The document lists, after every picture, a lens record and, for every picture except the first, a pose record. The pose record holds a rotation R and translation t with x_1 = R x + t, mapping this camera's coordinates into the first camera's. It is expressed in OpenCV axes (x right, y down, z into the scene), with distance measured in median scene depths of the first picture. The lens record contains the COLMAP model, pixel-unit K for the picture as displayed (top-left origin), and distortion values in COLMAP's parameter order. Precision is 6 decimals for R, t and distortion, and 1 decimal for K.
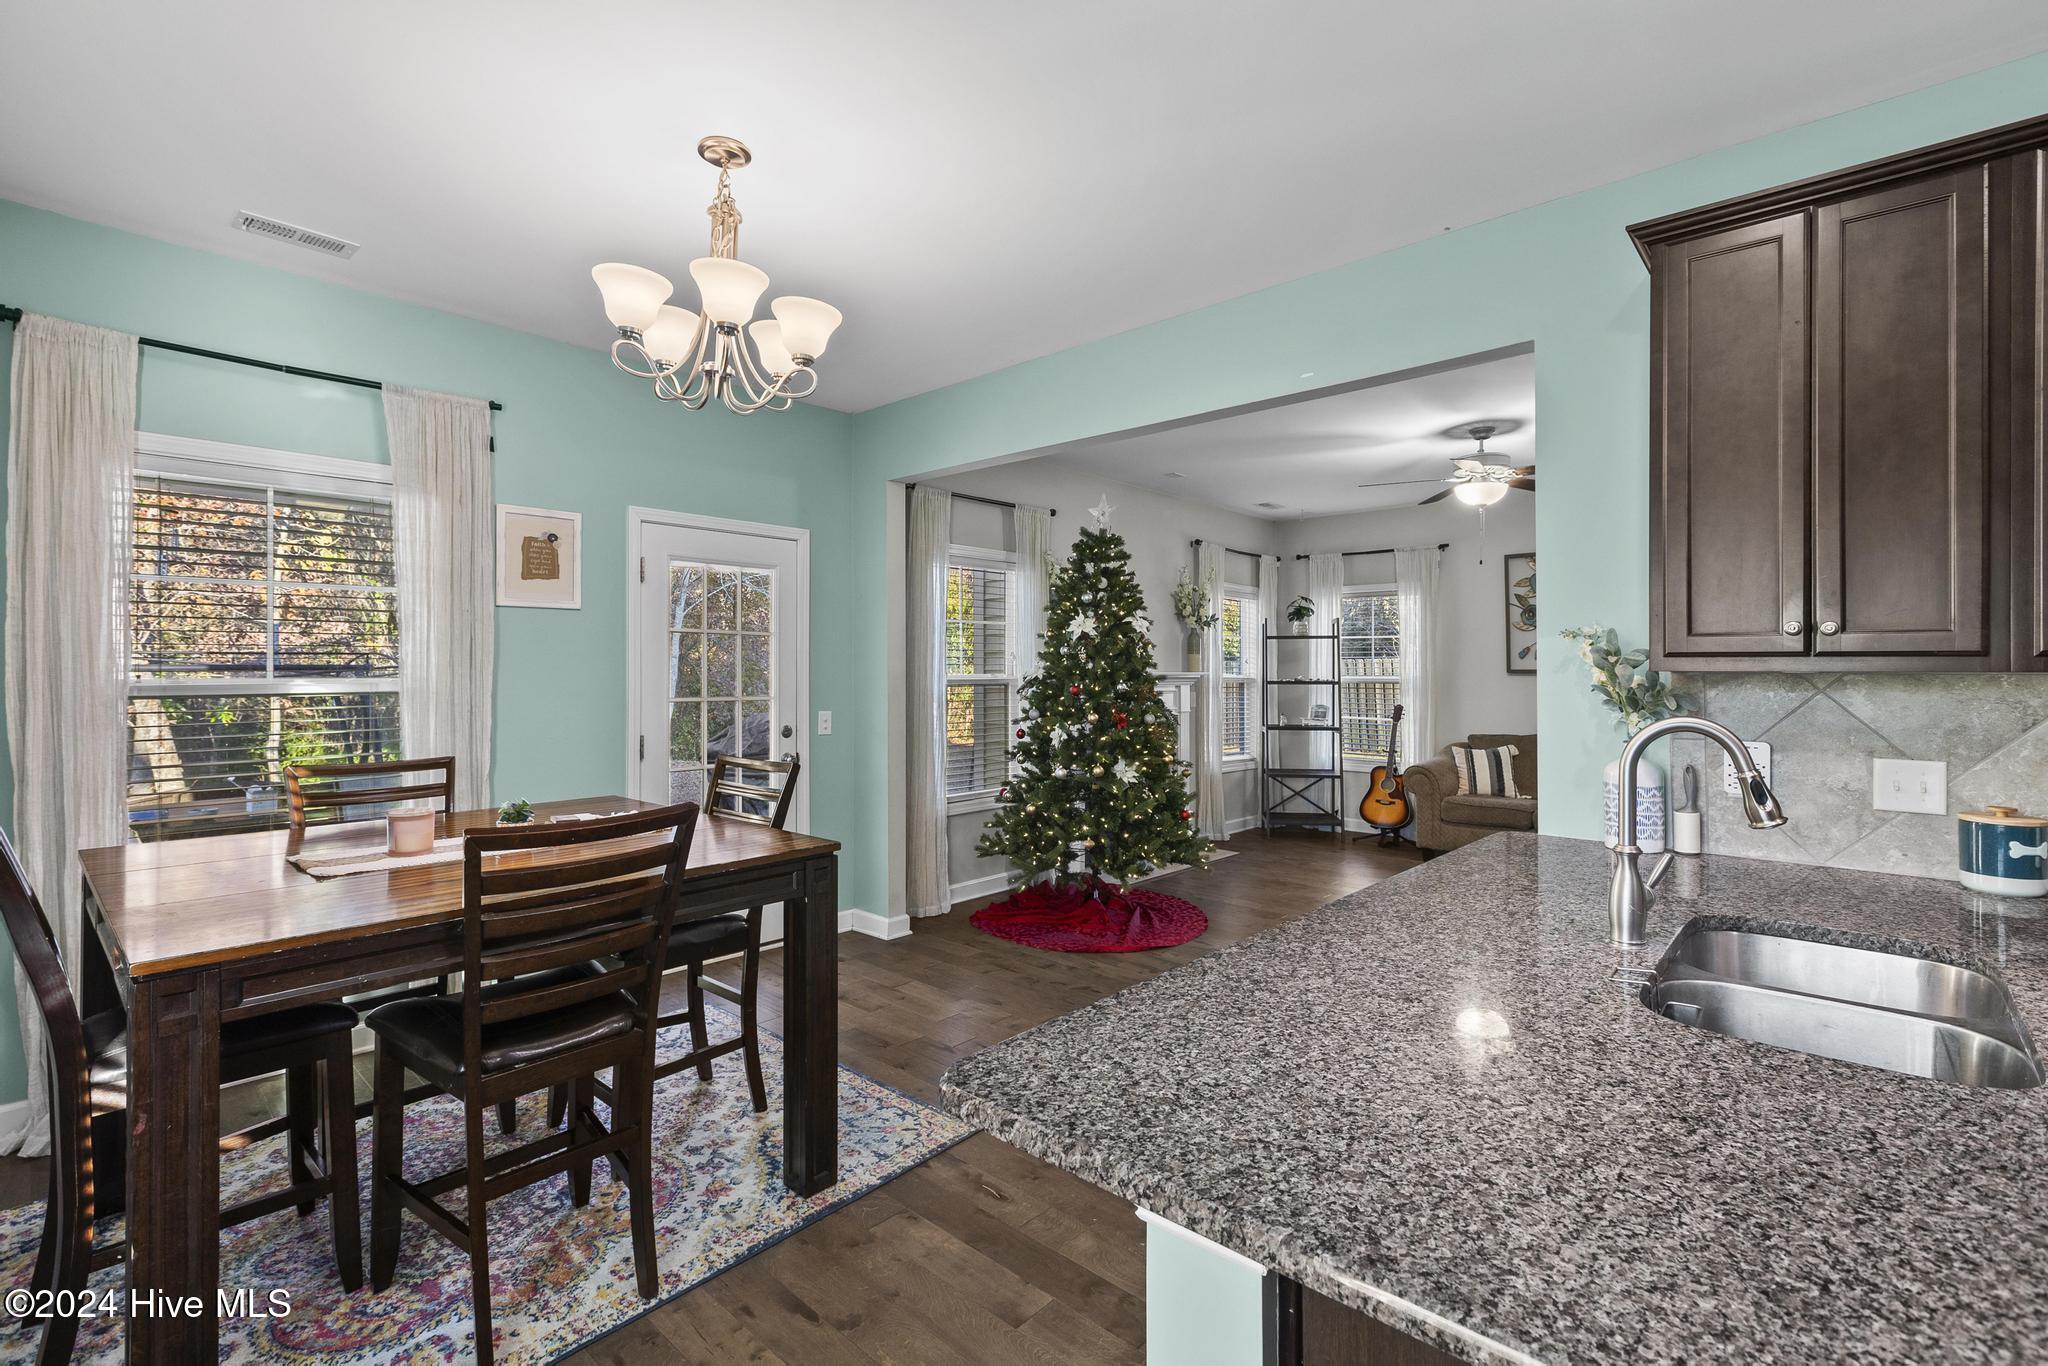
lens RADIAL K [[913.9, 0, 1044.1], [0, 913.9, 660.0], [0, 0, 1]] dist [0.003207, 0.000726]
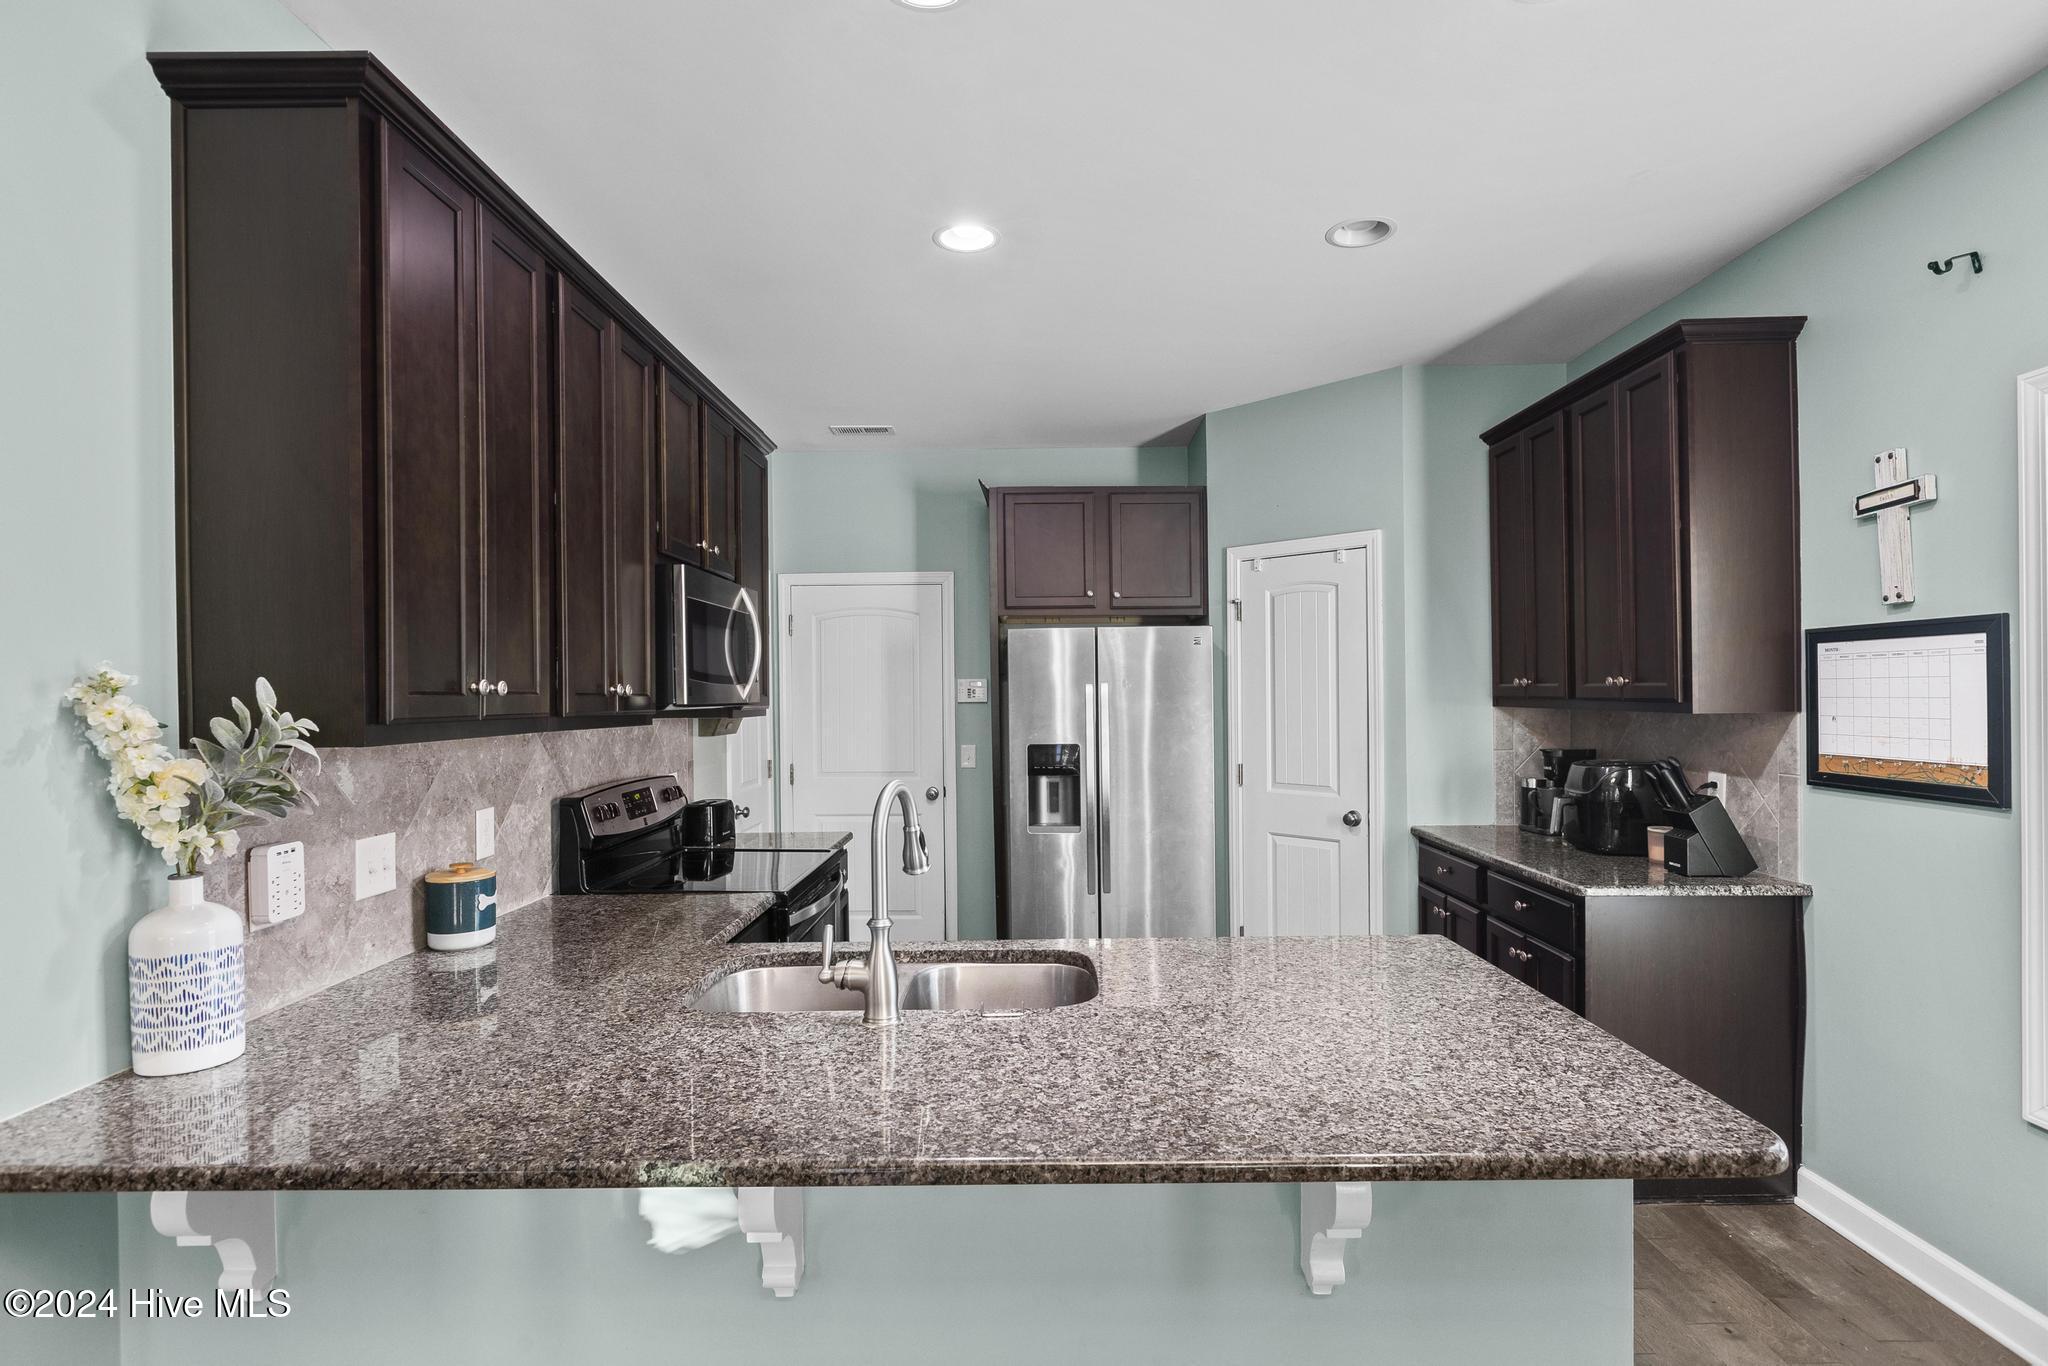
lens RADIAL K [[1017.4, 0, 1019.9], [0, 1017.4, 688.2], [0, 0, 1]] dist [-0.004692, 0.003004]
pose [[-0.656423, 0.008038, 0.754350, -0.123303], [0.002807, 0.999962, -0.008212, -0.014502], [-0.754388, -0.003273, -0.656421, 0.716534]]
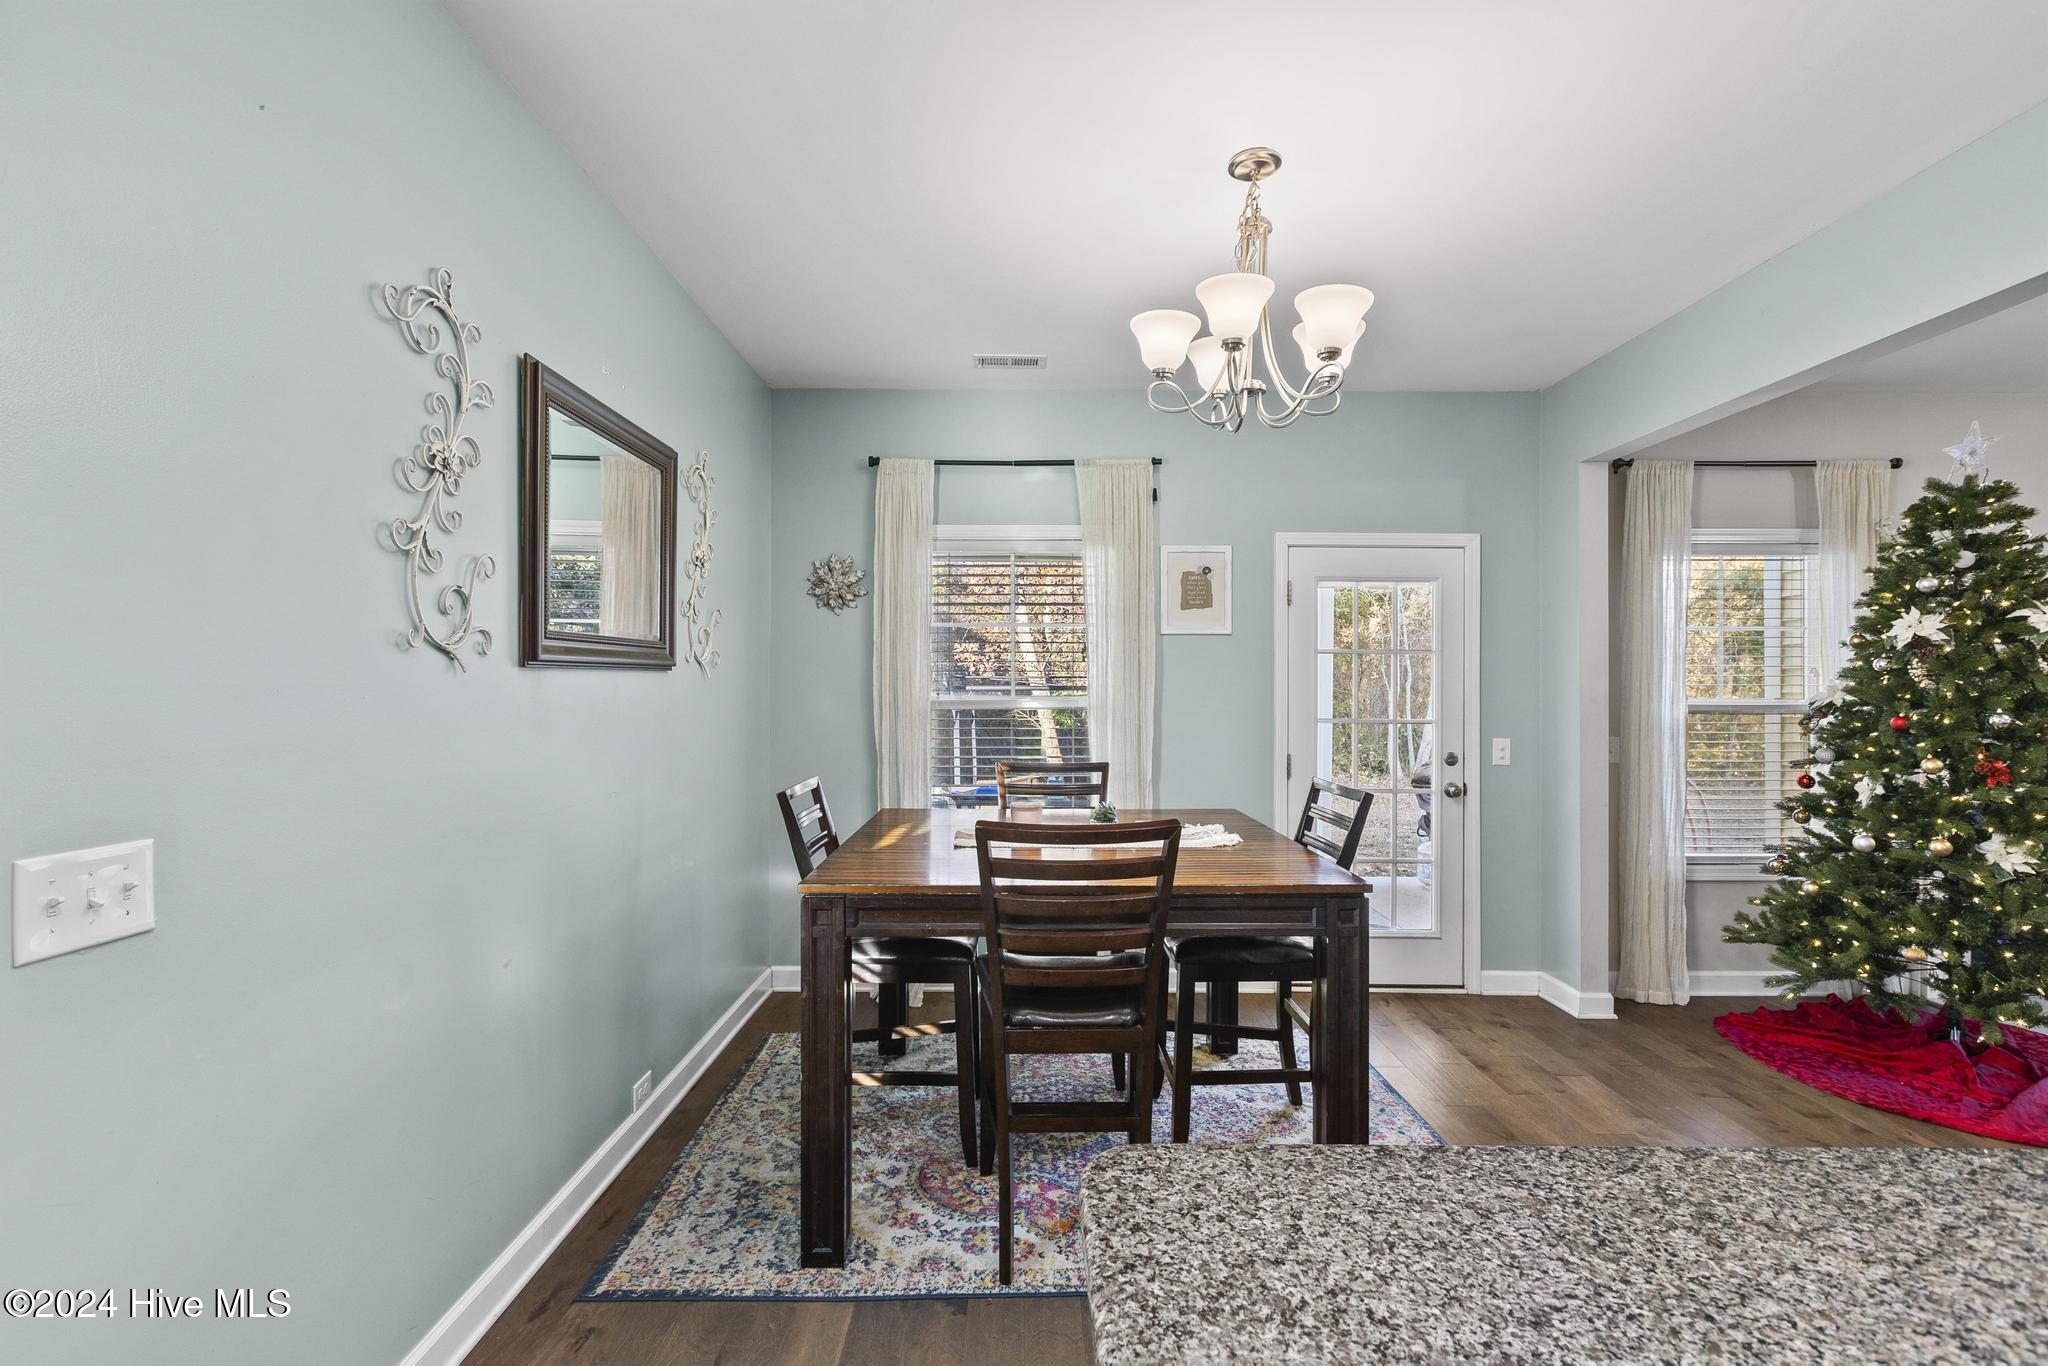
lens RADIAL K [[913.9, 0, 1038.3], [0, 913.9, 686.6], [0, 0, 1]] dist [0.003207, 0.000726]
pose [[0.675231, -0.001025, -0.737605, 0.148459], [0.004983, 0.999983, 0.003172, 0.001888], [0.737589, -0.005818, 0.675224, 0.110642]]
